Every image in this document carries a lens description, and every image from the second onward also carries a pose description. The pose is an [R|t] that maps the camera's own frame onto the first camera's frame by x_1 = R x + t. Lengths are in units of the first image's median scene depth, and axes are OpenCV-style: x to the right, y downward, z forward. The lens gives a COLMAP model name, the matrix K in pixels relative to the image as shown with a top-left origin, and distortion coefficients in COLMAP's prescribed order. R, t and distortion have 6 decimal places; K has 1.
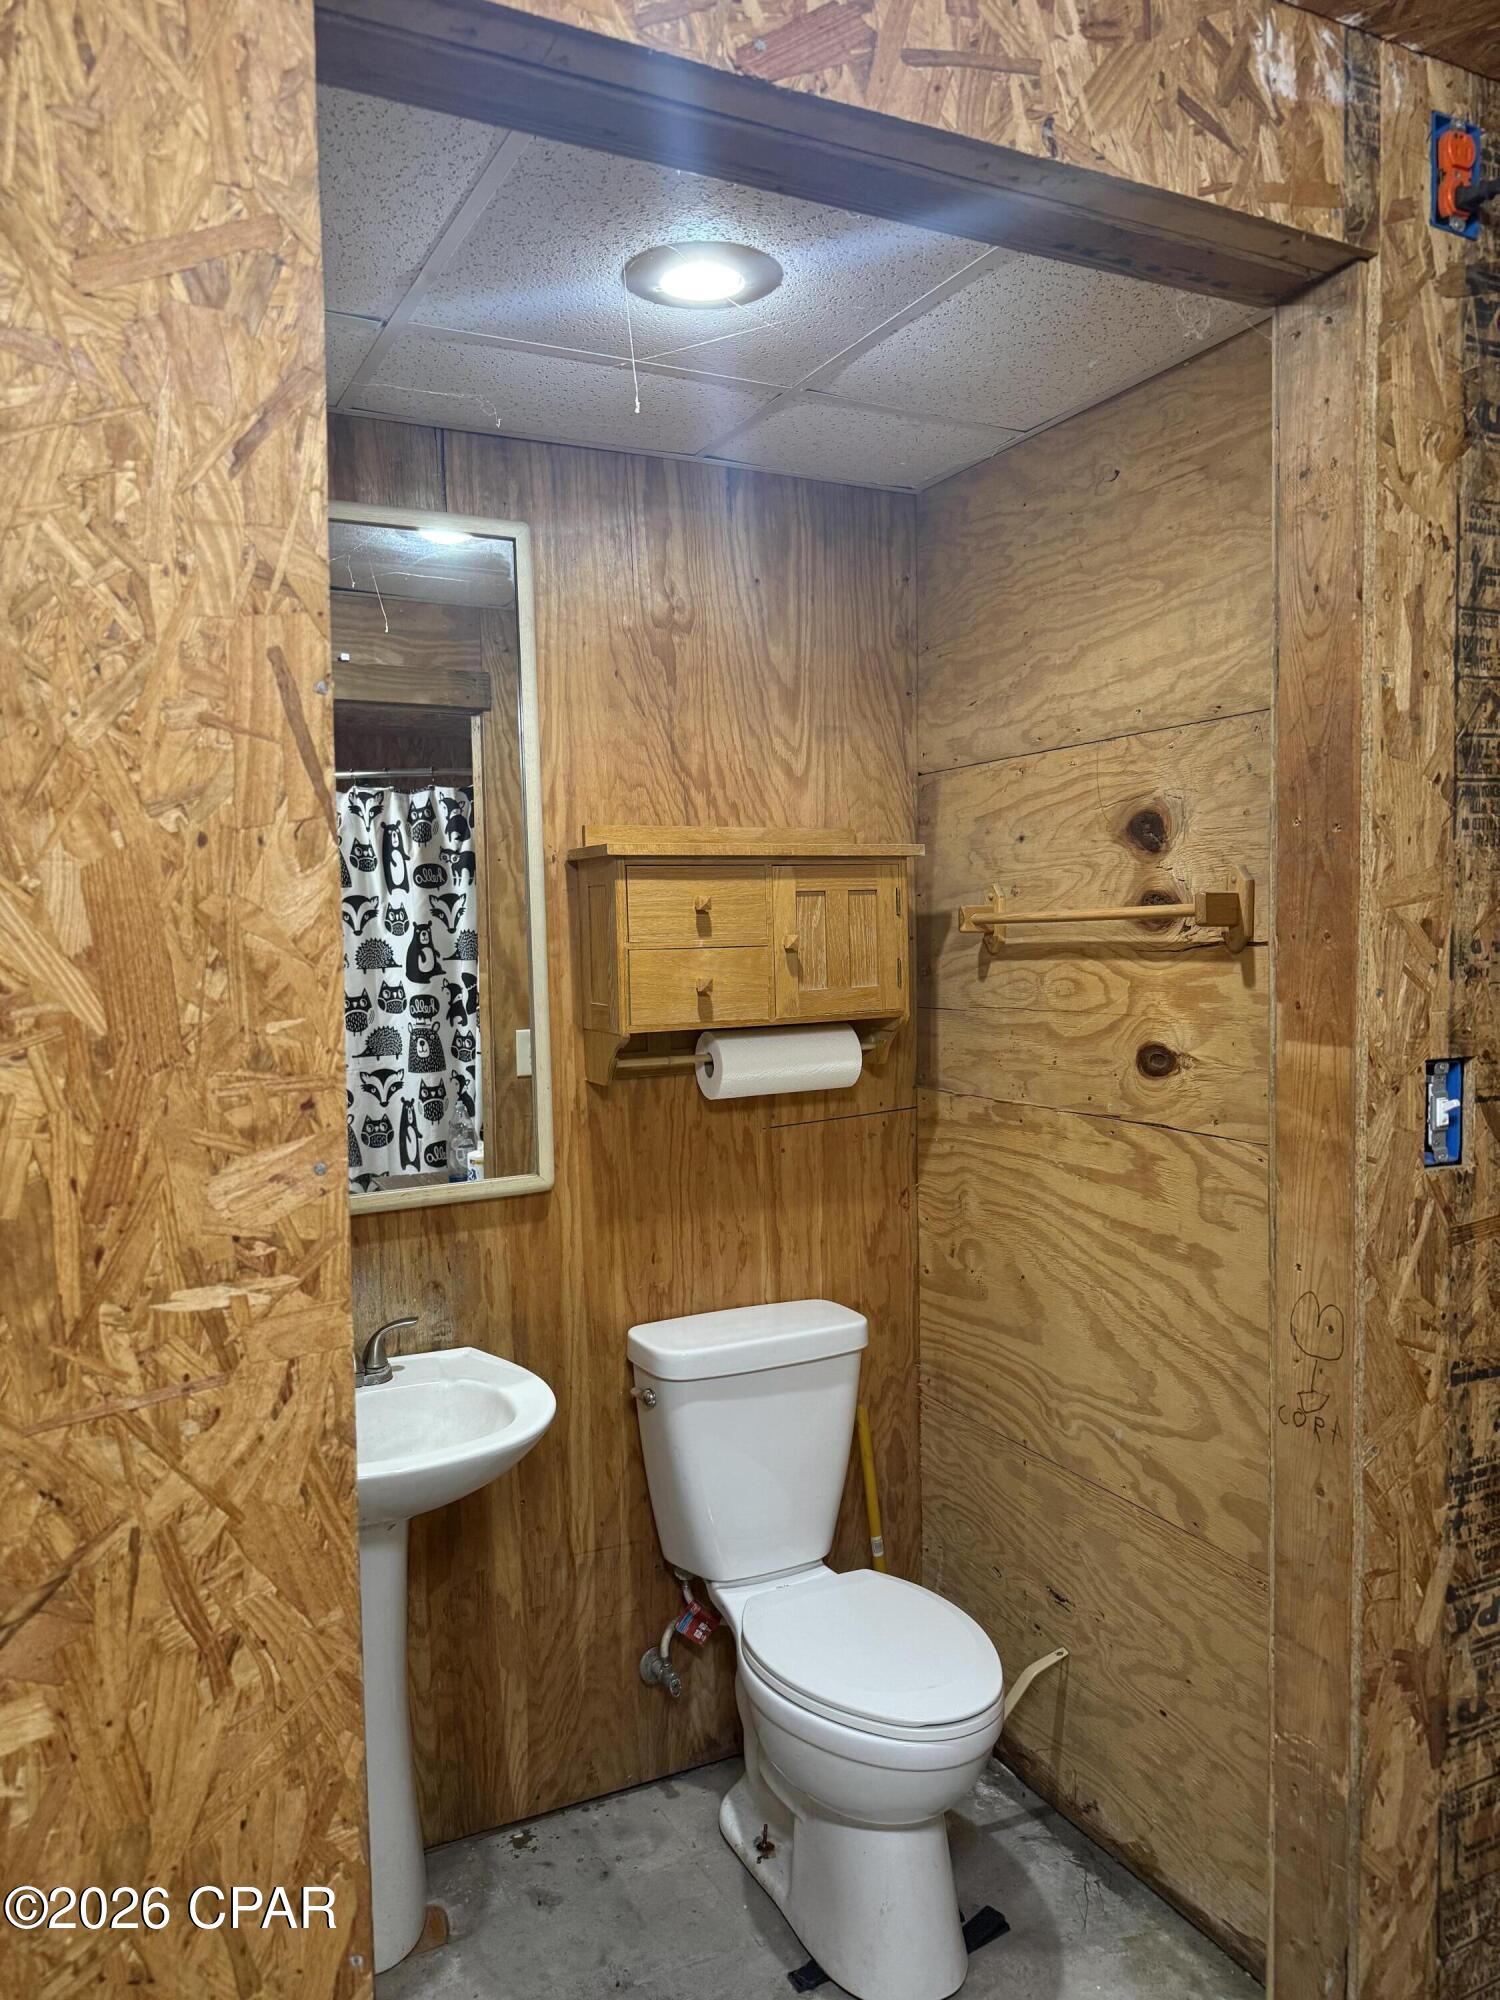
lens RADIAL K [[1424.6, 0, 746.2], [0, 1424.6, 1009.8], [0, 0, 1]] dist [0.010686, -0.010269]
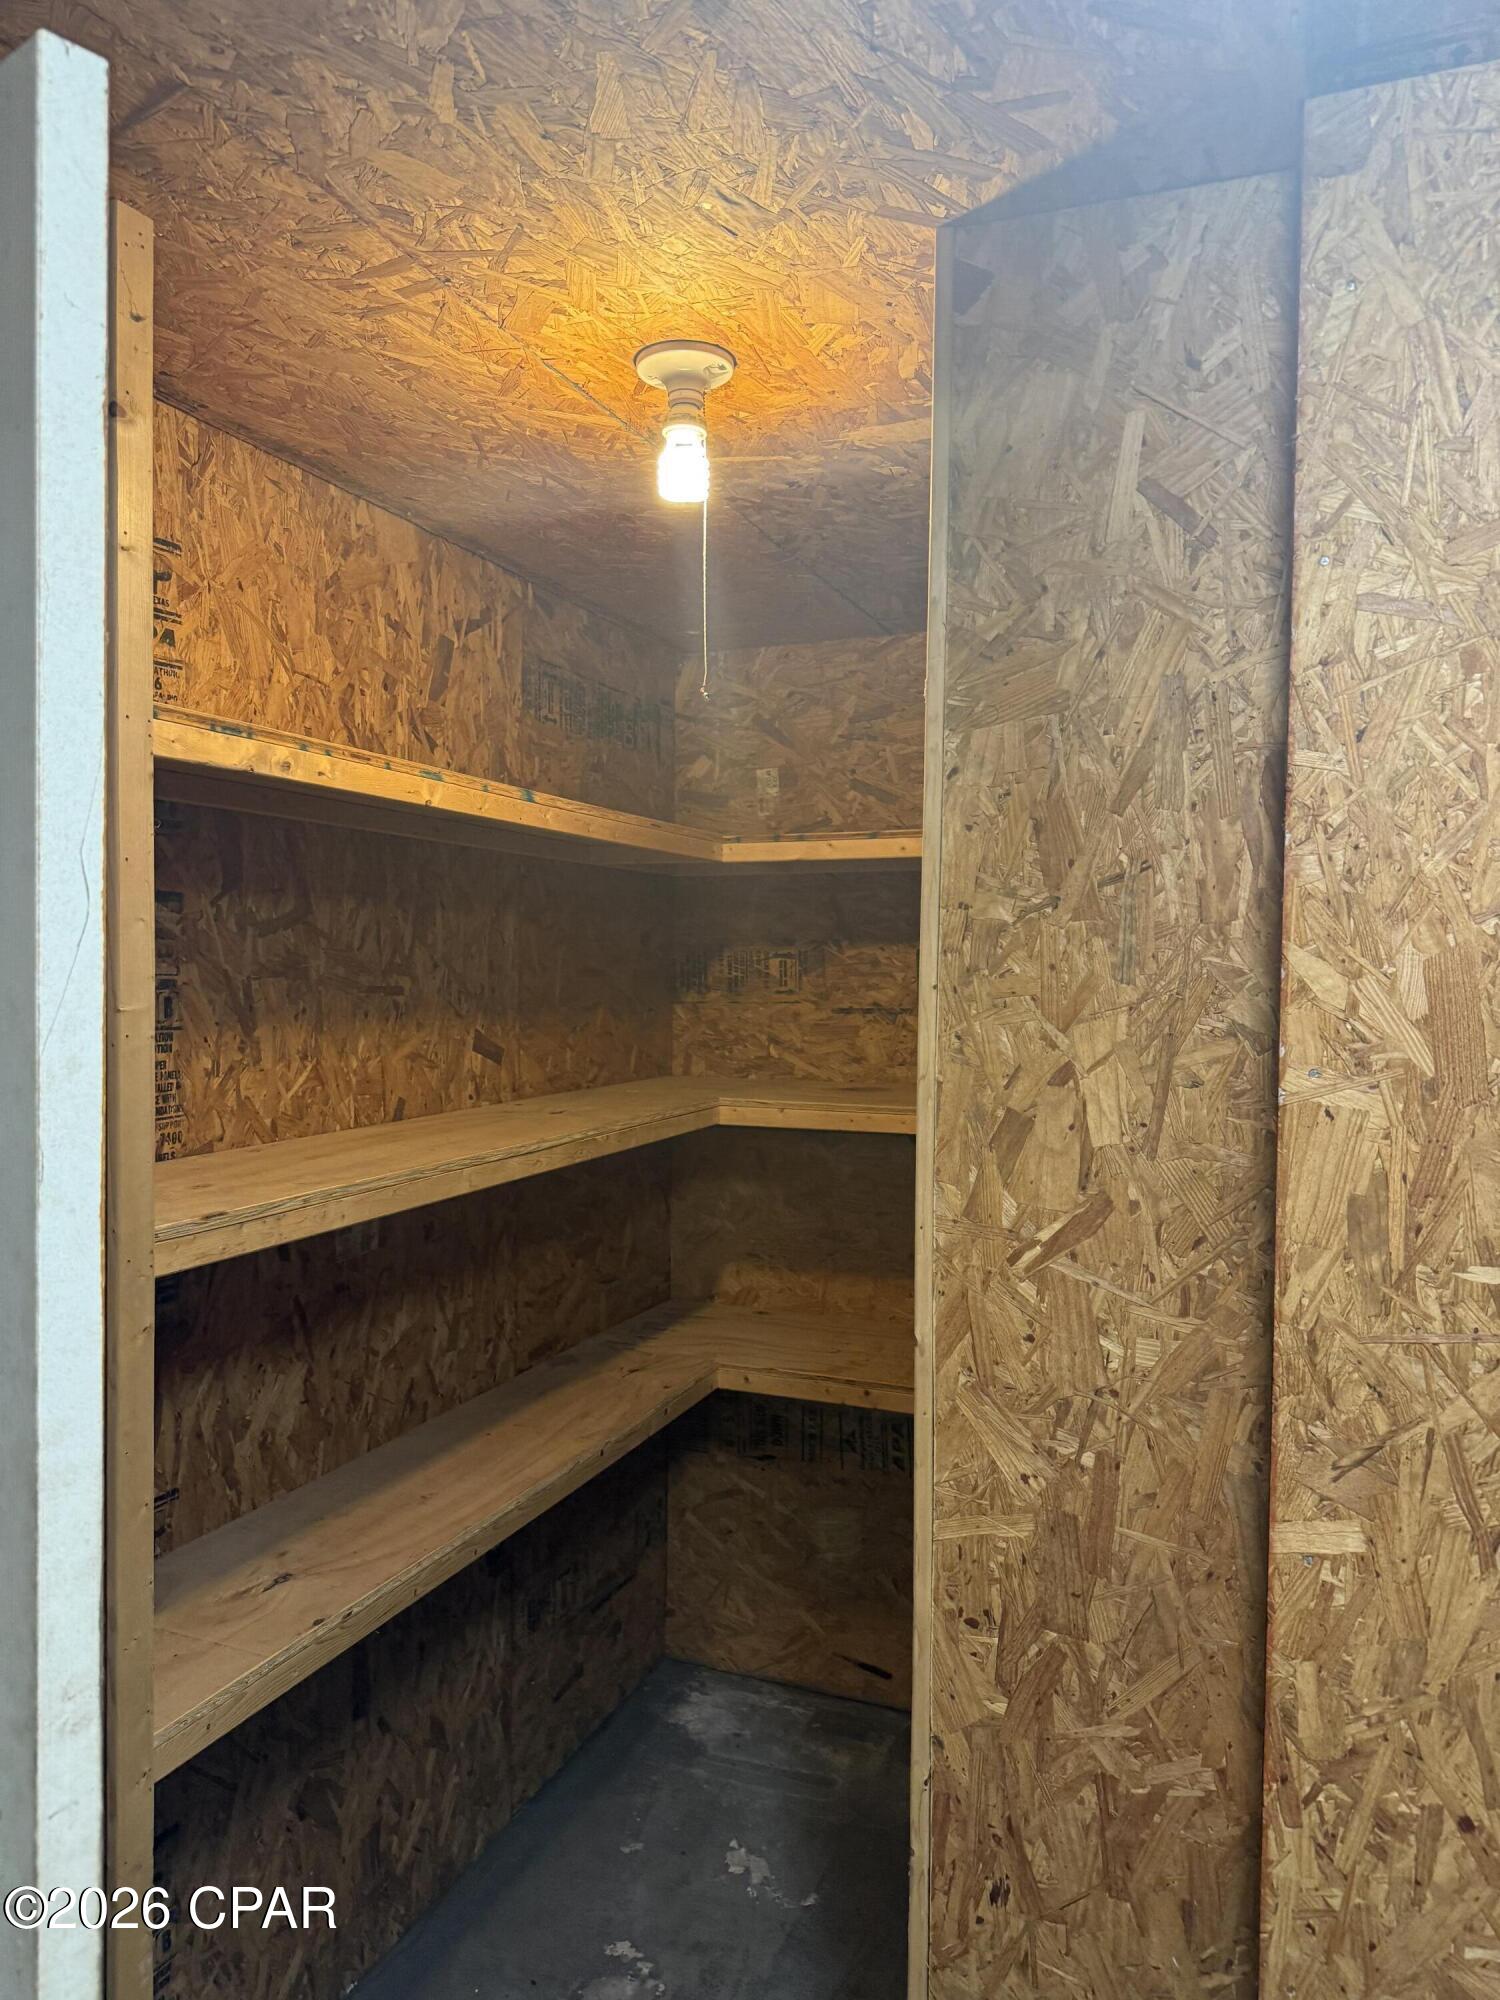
lens RADIAL K [[1412.3, 0, 757.1], [0, 1412.3, 1000.1], [0, 0, 1]] dist [0.013760, -0.027066]
pose [[0.665523, 0.043890, -0.745086, 0.145606], [-0.064391, 0.997924, 0.001269, -0.016228], [0.743595, 0.047132, 0.666967, -0.431315]]
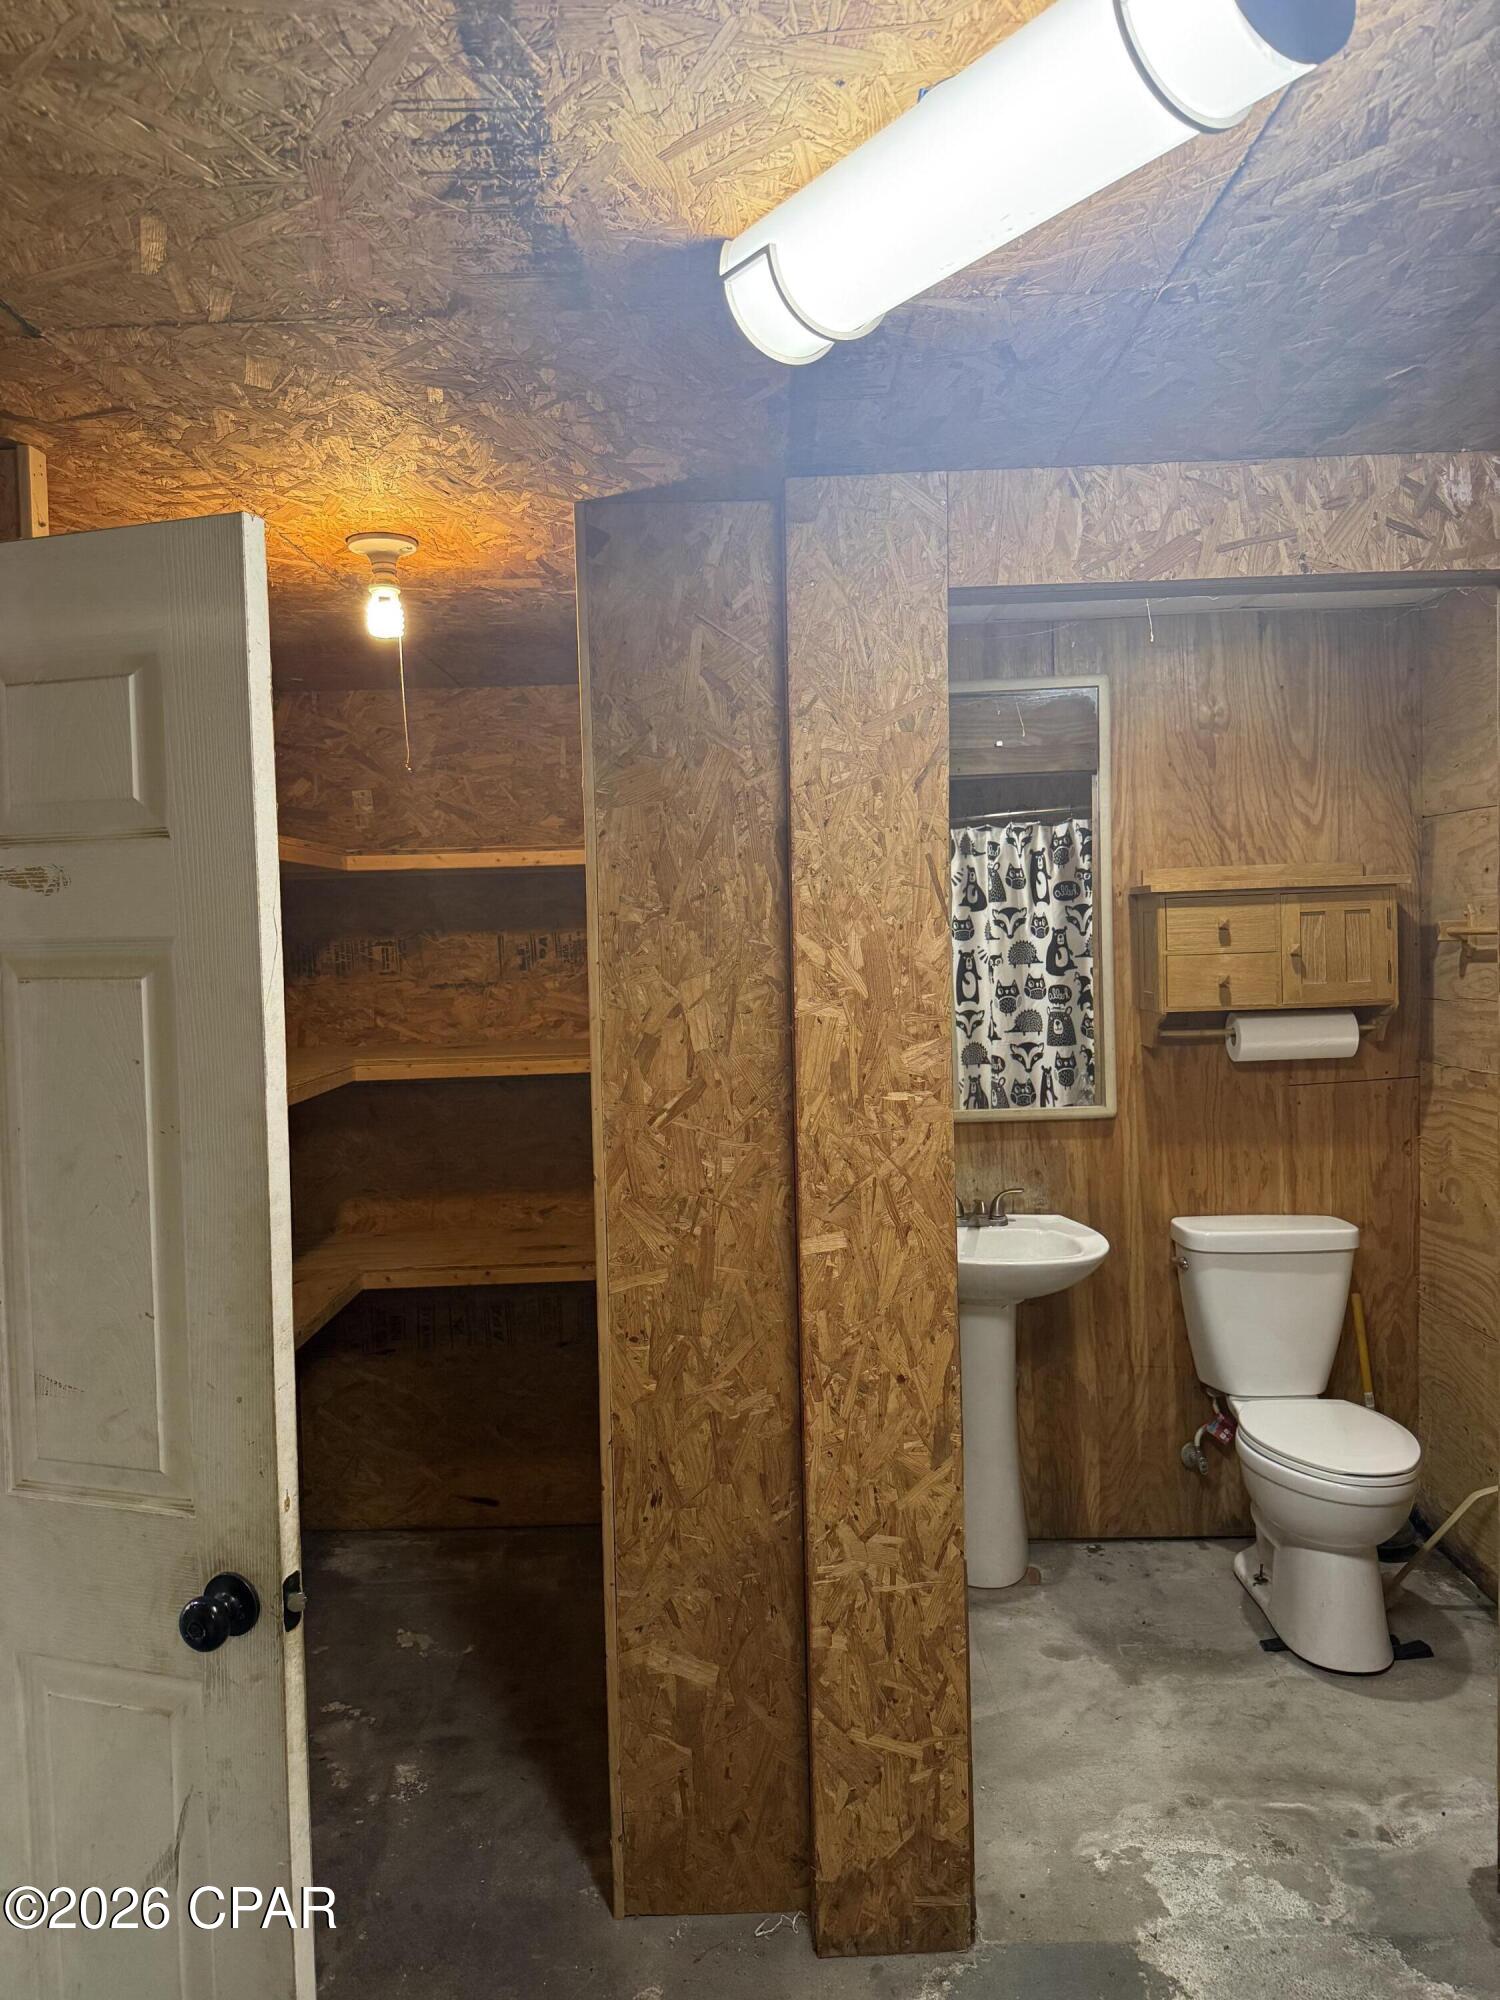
lens RADIAL K [[1371.2, 0, 760.2], [0, 1371.2, 999.6], [0, 0, 1]] dist [0.110857, -0.187166]
pose [[0.895631, 0.015442, -0.444530, 0.534337], [-0.015340, 0.999875, 0.003827, 0.013168], [0.444534, 0.003391, 0.895756, -1.439186]]
